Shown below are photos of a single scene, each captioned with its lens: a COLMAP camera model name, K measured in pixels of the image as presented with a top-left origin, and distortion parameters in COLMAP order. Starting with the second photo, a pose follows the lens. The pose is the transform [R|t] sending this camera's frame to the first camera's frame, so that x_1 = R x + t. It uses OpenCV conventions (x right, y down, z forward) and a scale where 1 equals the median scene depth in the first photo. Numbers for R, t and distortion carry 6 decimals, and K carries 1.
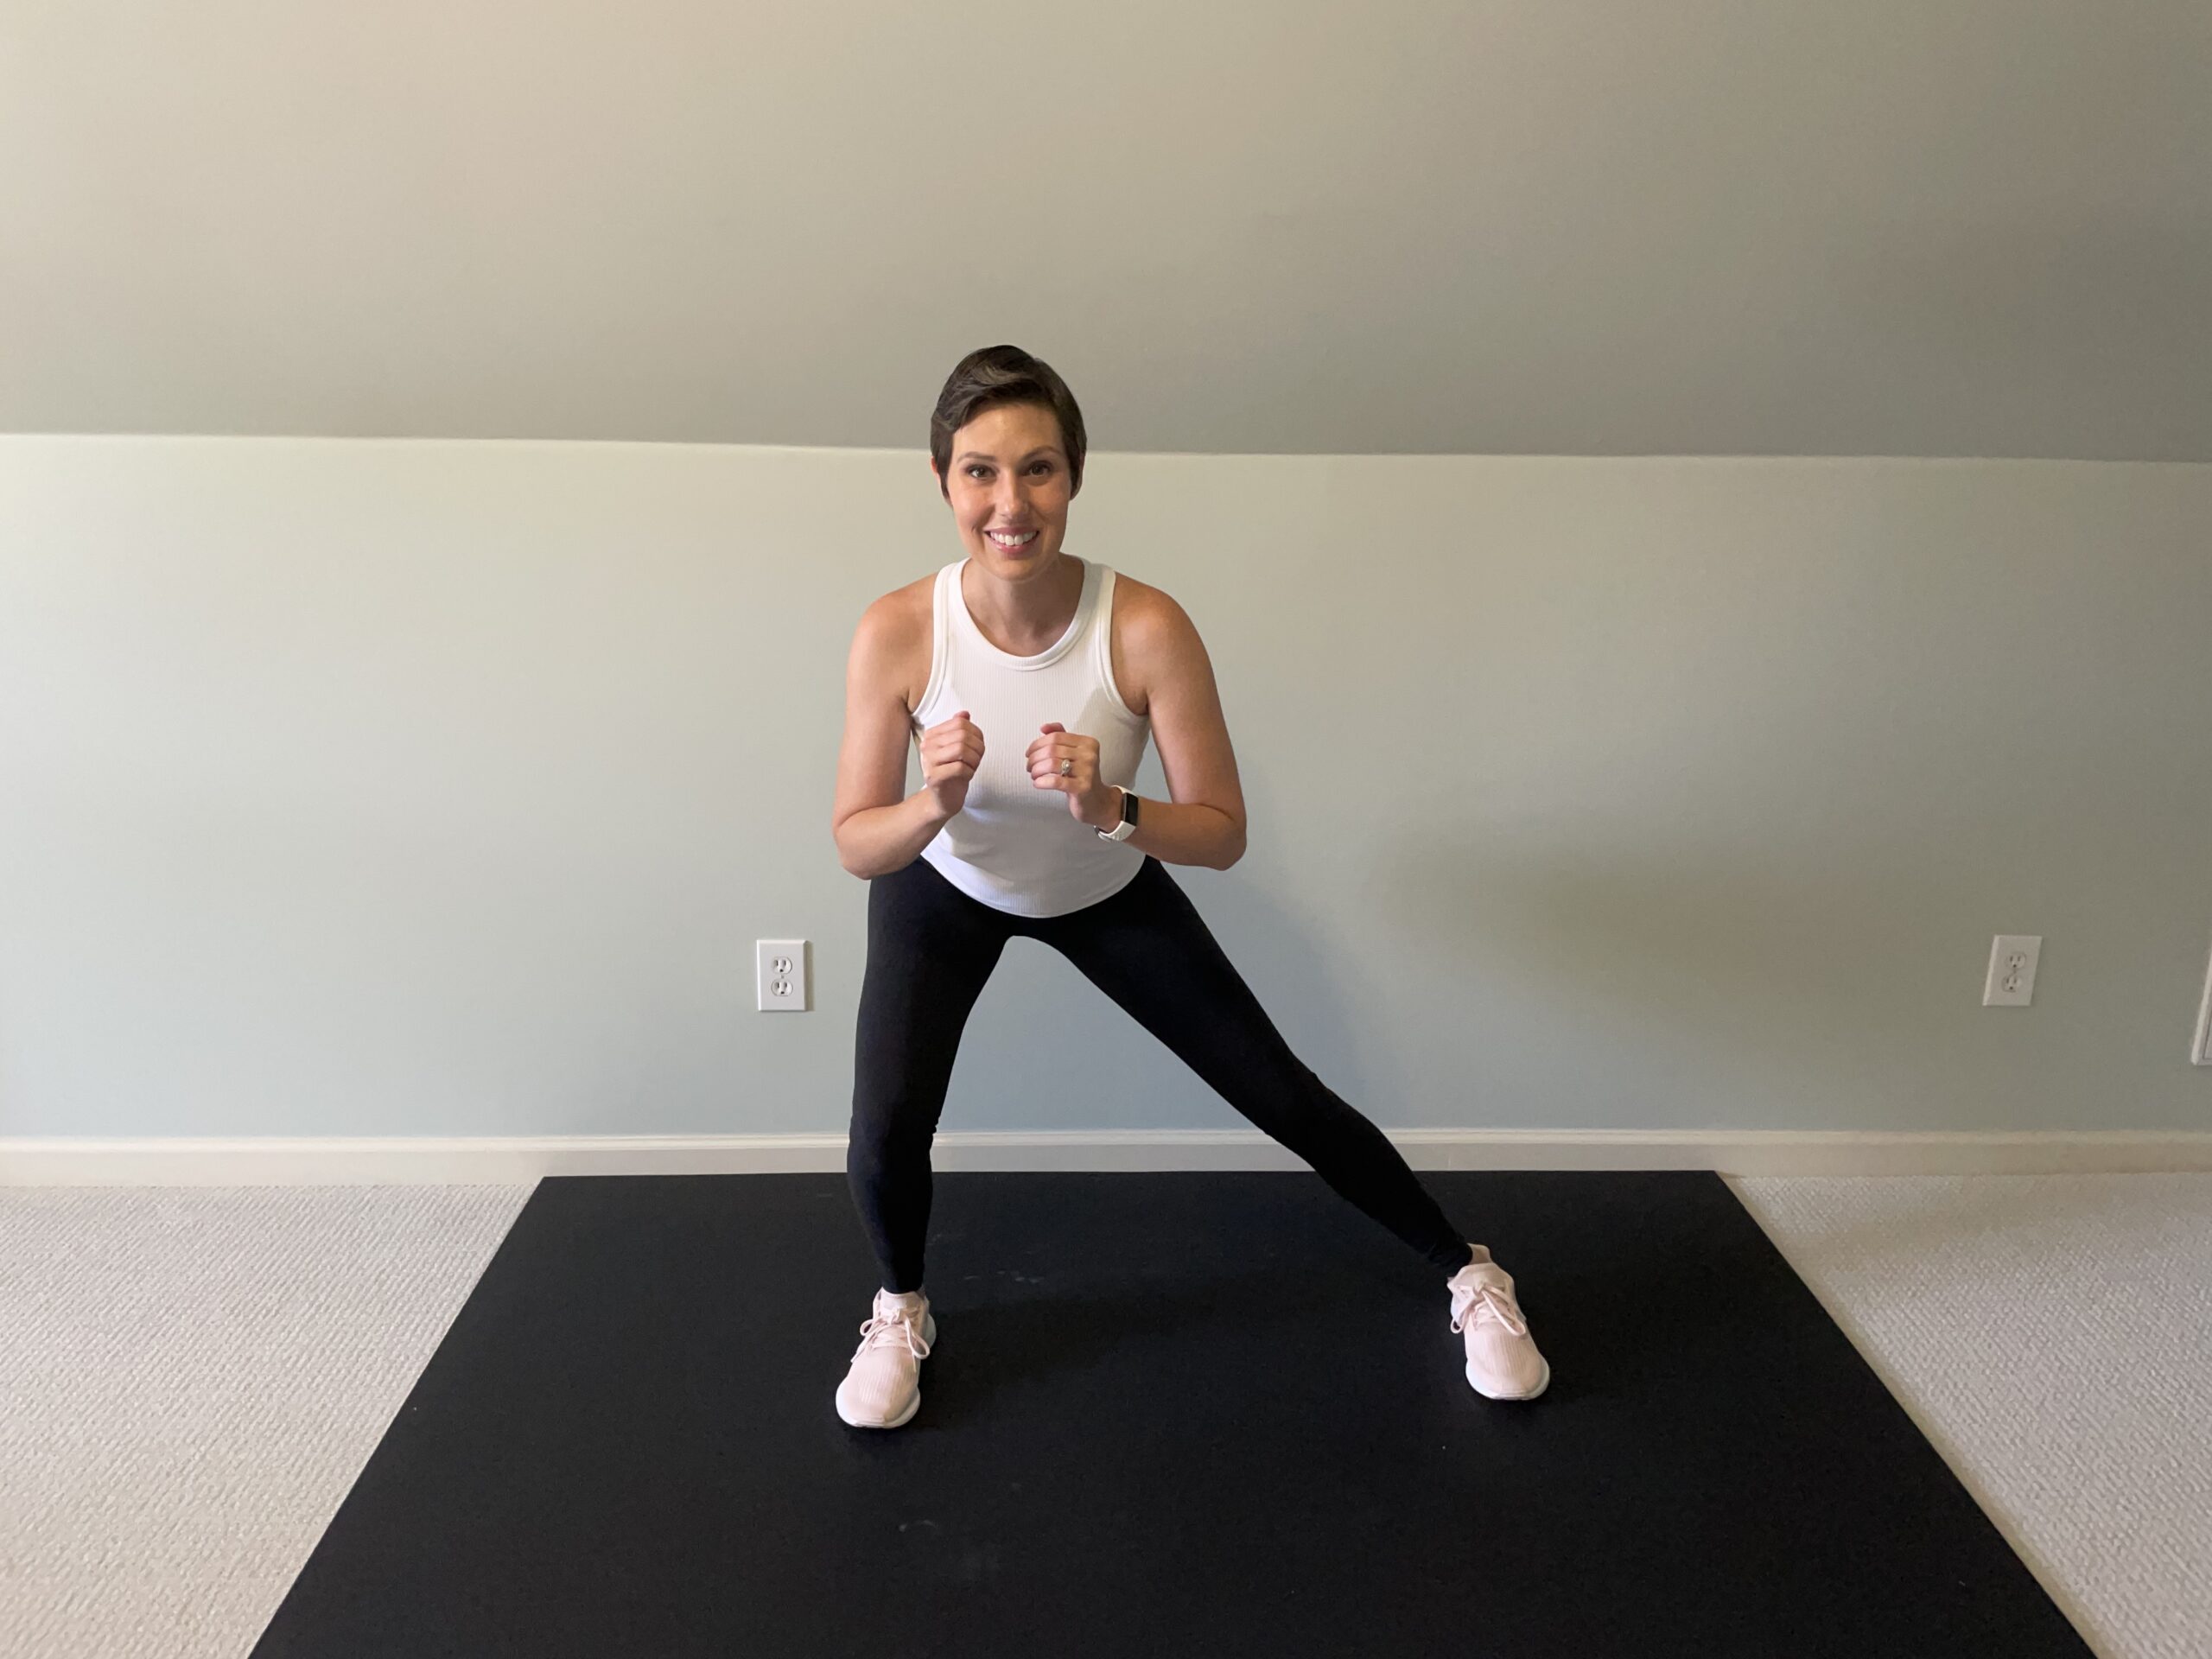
lens RADIAL K [[1715.6, 0, 1105.8], [0, 1715.6, 808.8], [0, 0, 1]] dist [-0.009354, -0.028269]
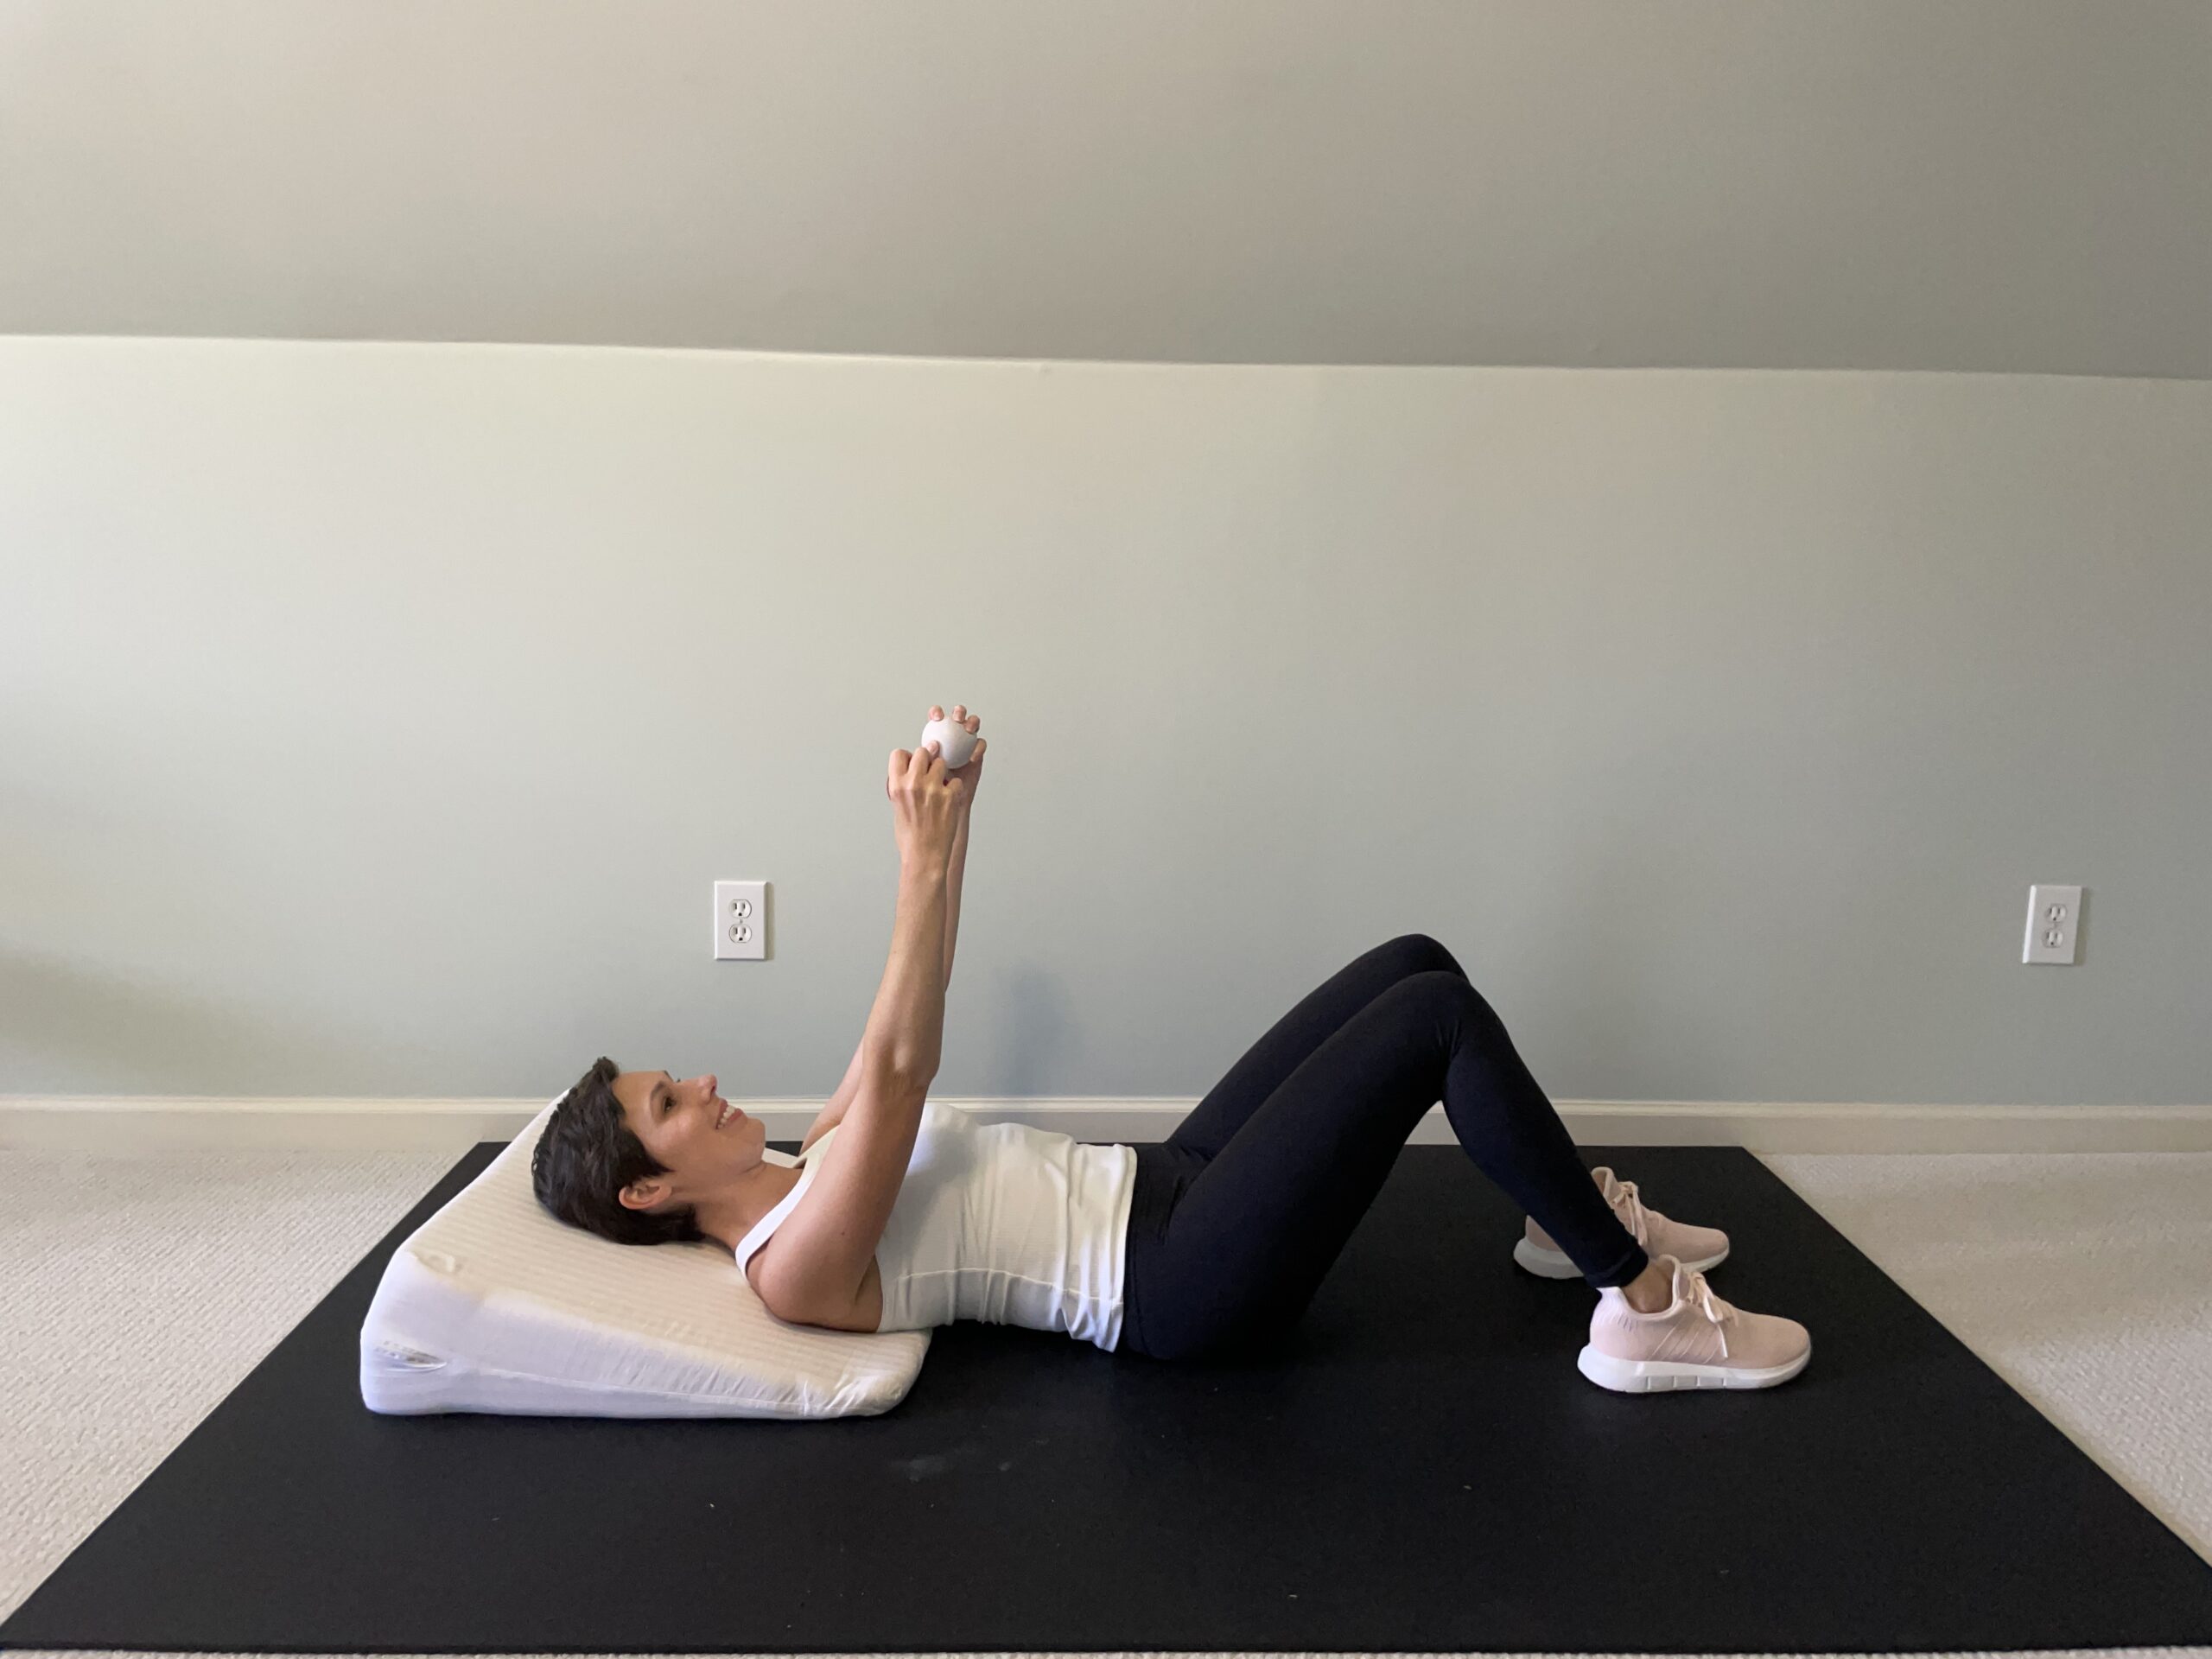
lens RADIAL K [[1715.6, 0, 1107.6], [0, 1715.6, 841.1], [0, 0, 1]] dist [-0.009354, -0.028269]
pose [[0.999957, 0.007943, -0.004848, 0.020315], [-0.008472, 0.992602, -0.121116, 0.204767], [0.003850, 0.121151, 0.992627, 0.076487]]
